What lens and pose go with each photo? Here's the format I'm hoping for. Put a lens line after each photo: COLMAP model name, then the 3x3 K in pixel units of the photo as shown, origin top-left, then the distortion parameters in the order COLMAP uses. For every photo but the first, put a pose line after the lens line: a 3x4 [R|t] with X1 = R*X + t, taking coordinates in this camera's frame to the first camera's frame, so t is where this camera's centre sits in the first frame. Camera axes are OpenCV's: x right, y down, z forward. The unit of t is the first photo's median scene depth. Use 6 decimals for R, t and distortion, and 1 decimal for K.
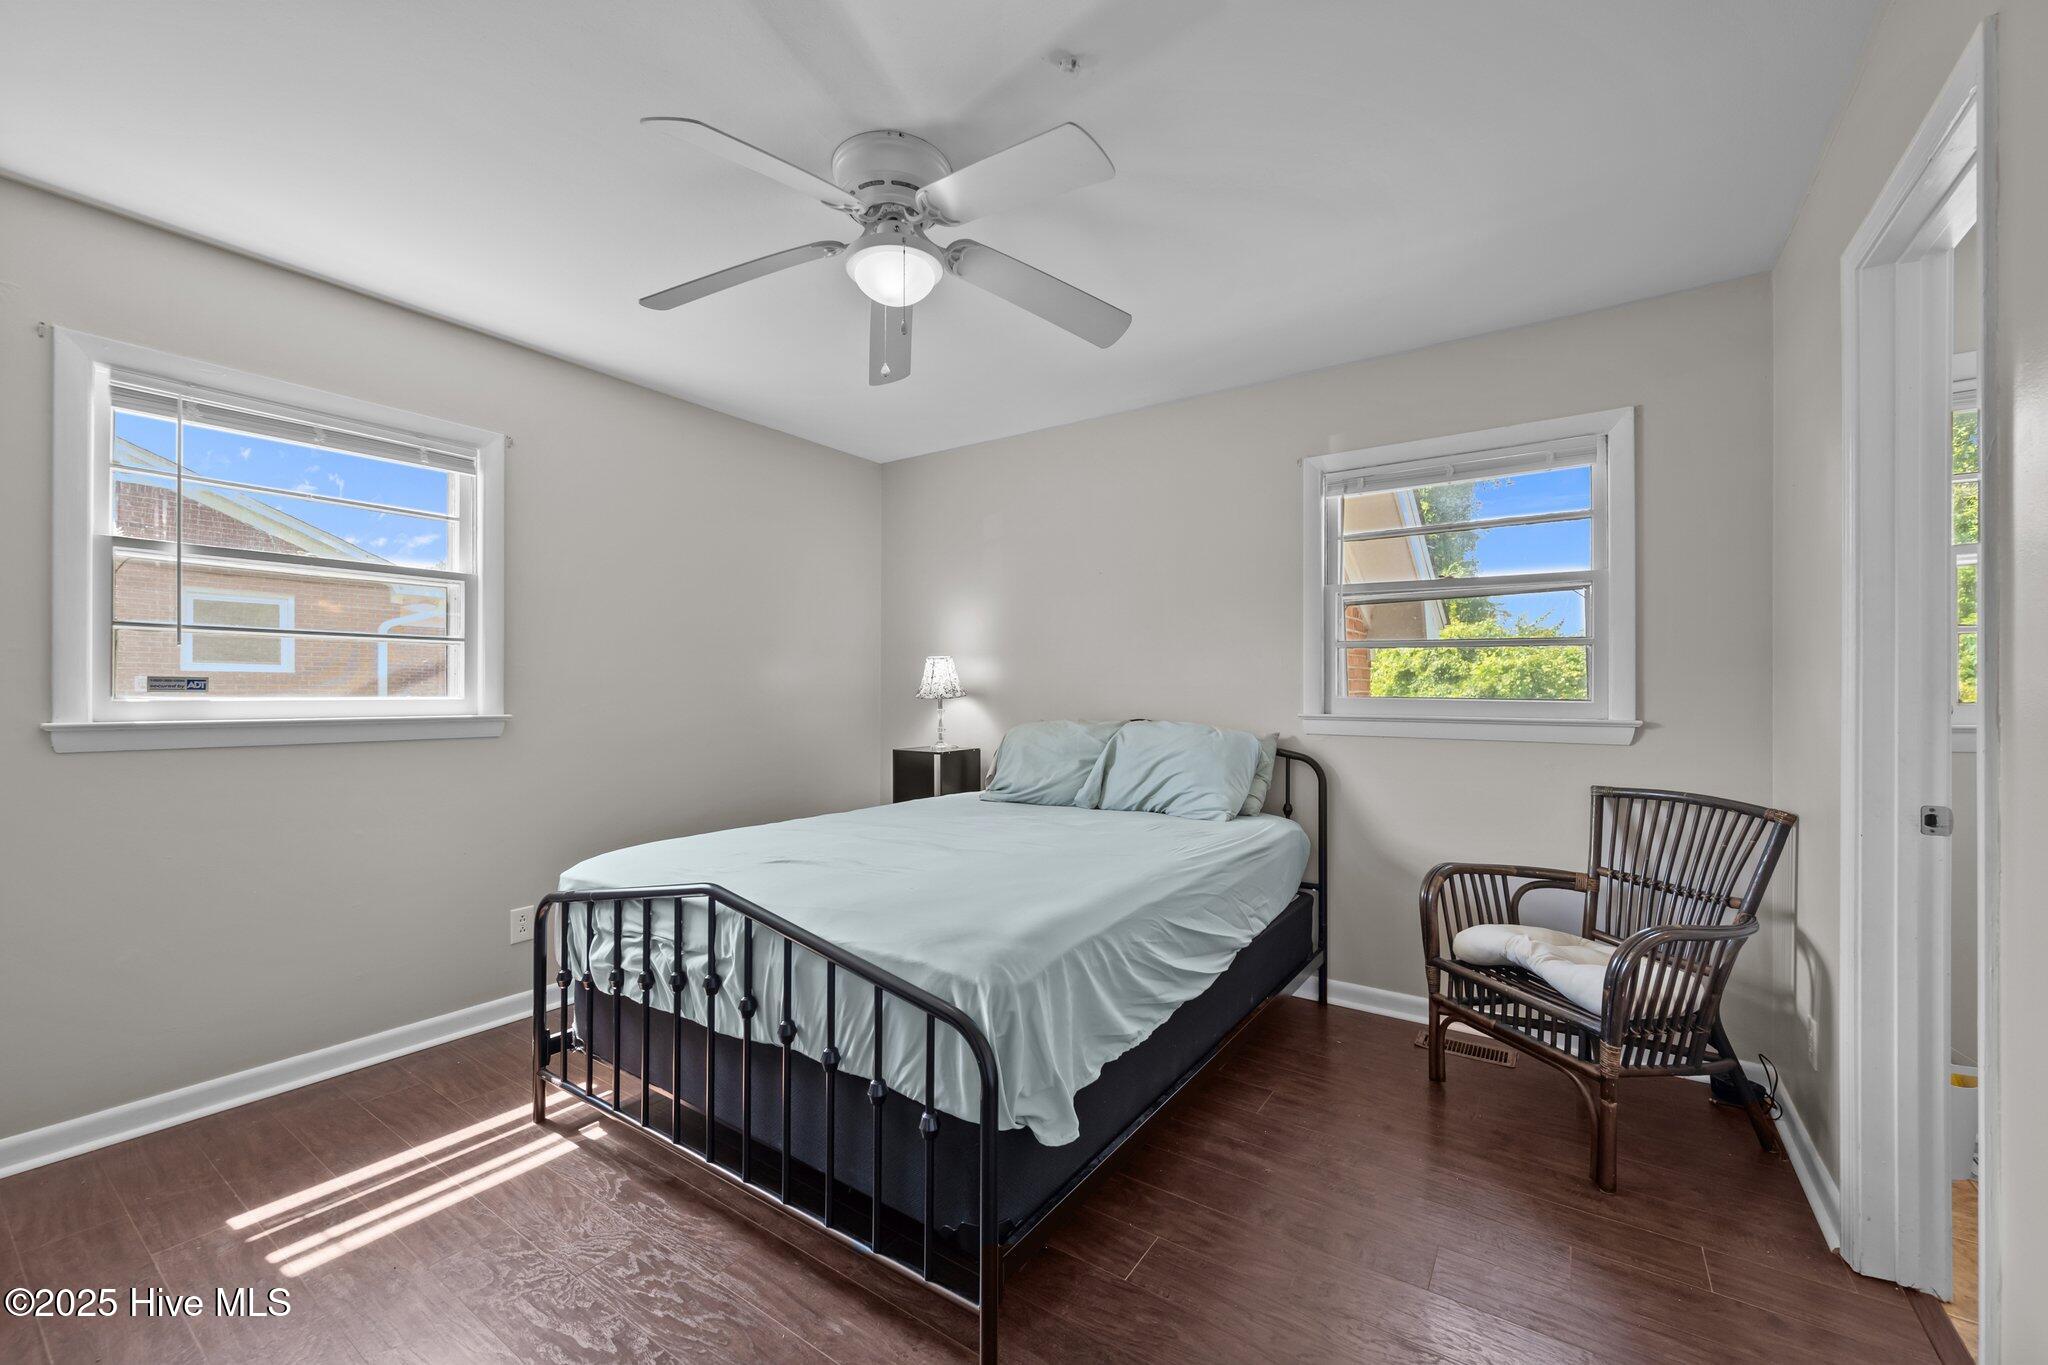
lens RADIAL K [[797.1, 0, 1036.3], [0, 797.1, 689.3], [0, 0, 1]] dist [0.002676, 0.000454]
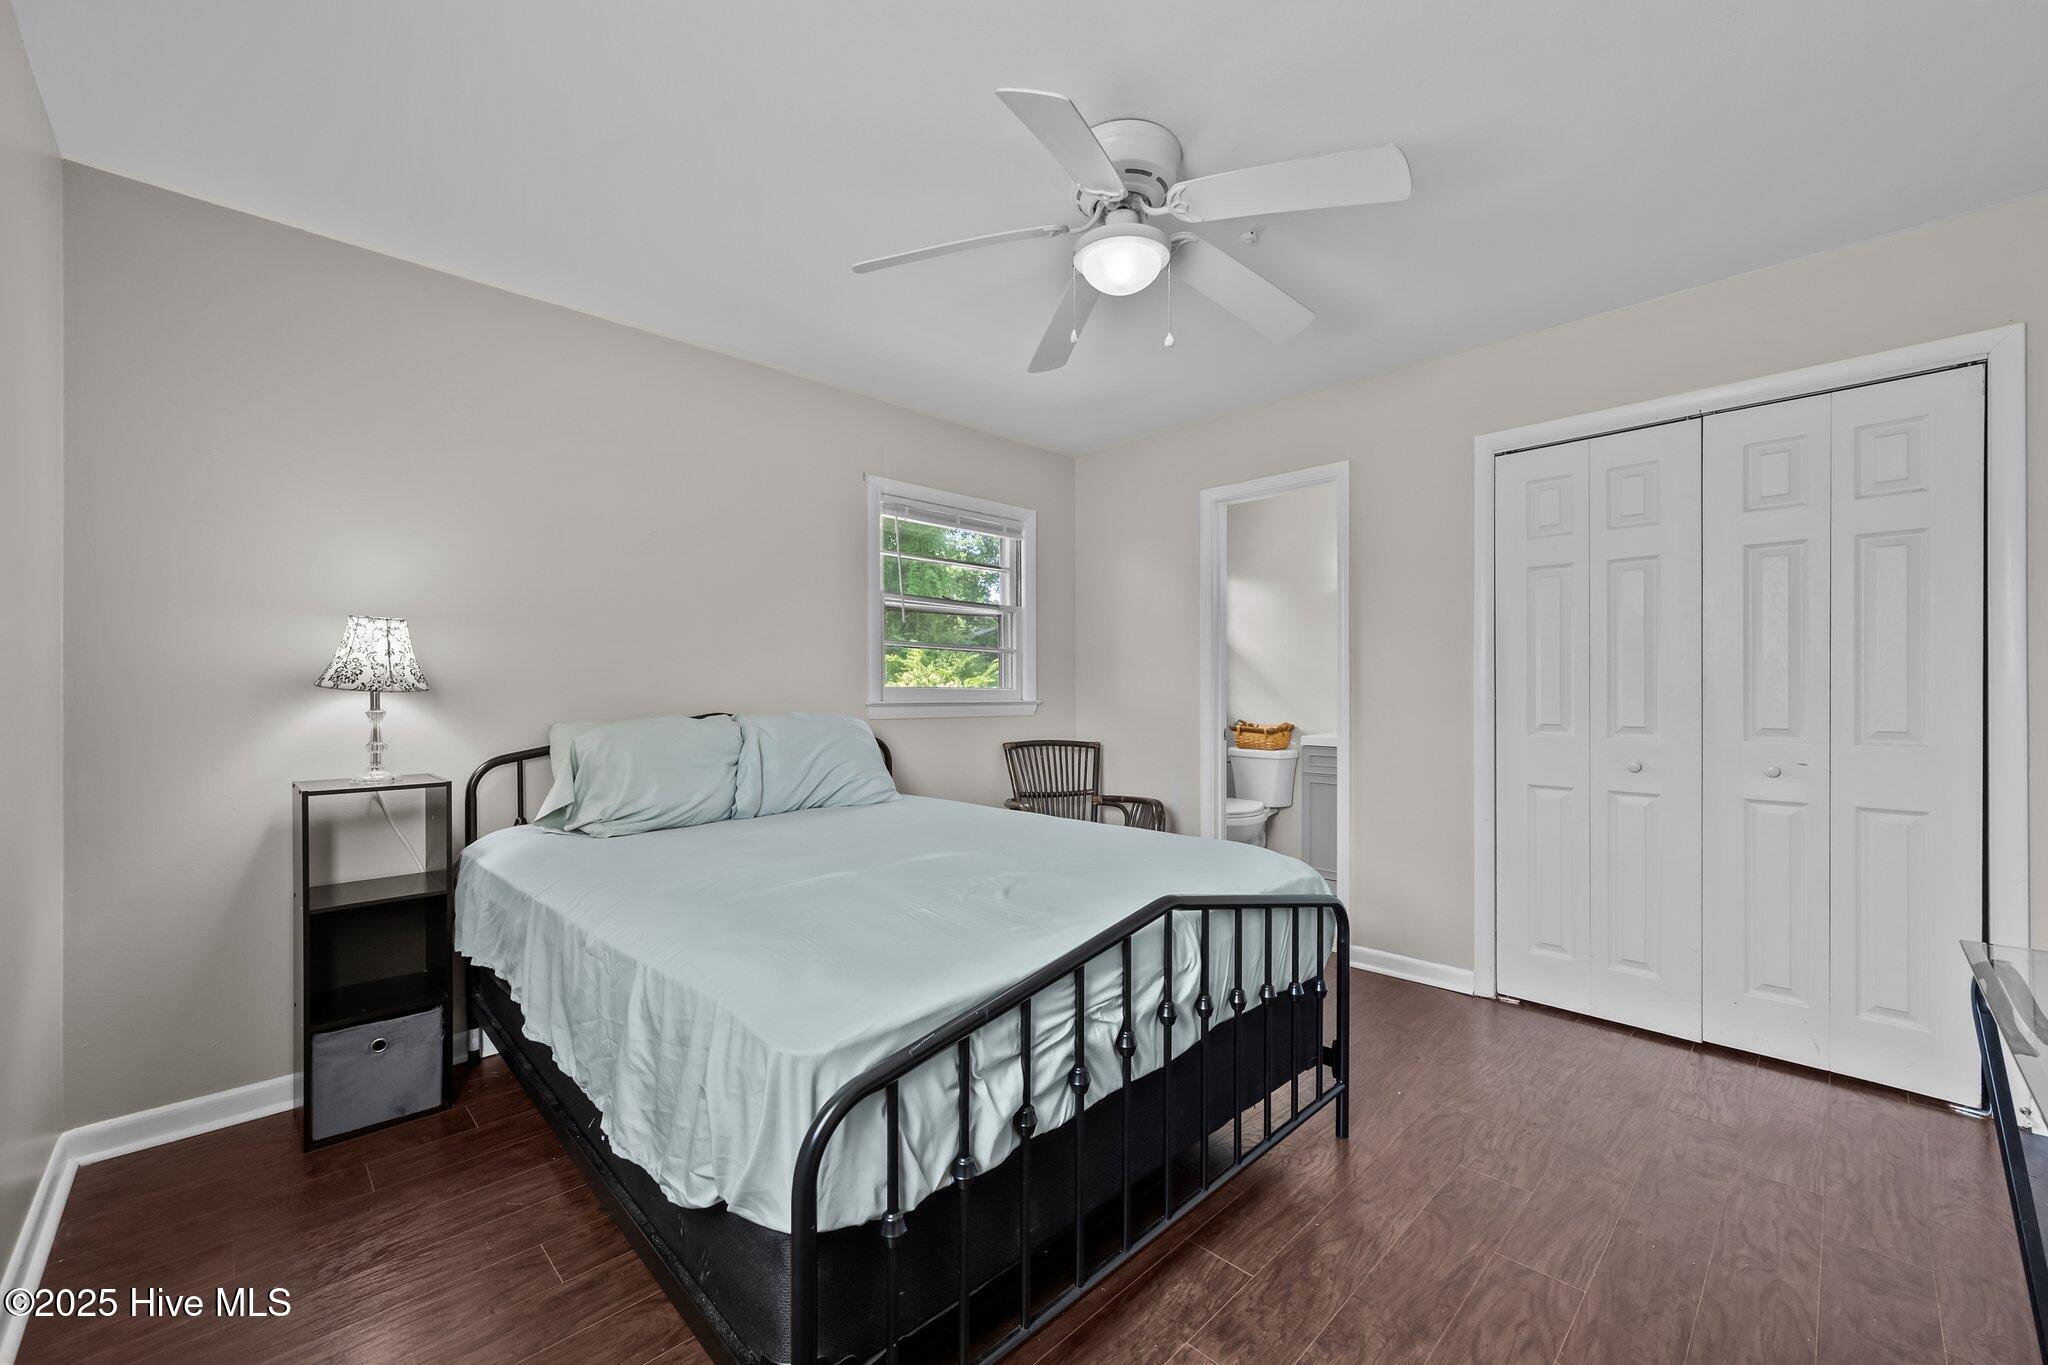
lens RADIAL K [[814.5, 0, 1035.3], [0, 814.5, 675.4], [0, 0, 1]] dist [0.000413, -0.000141]
pose [[0.181907, 0.017271, 0.983164, -1.079931], [-0.000333, 0.999847, -0.017502, 0.019356], [-0.983316, 0.002857, 0.181885, 0.812156]]
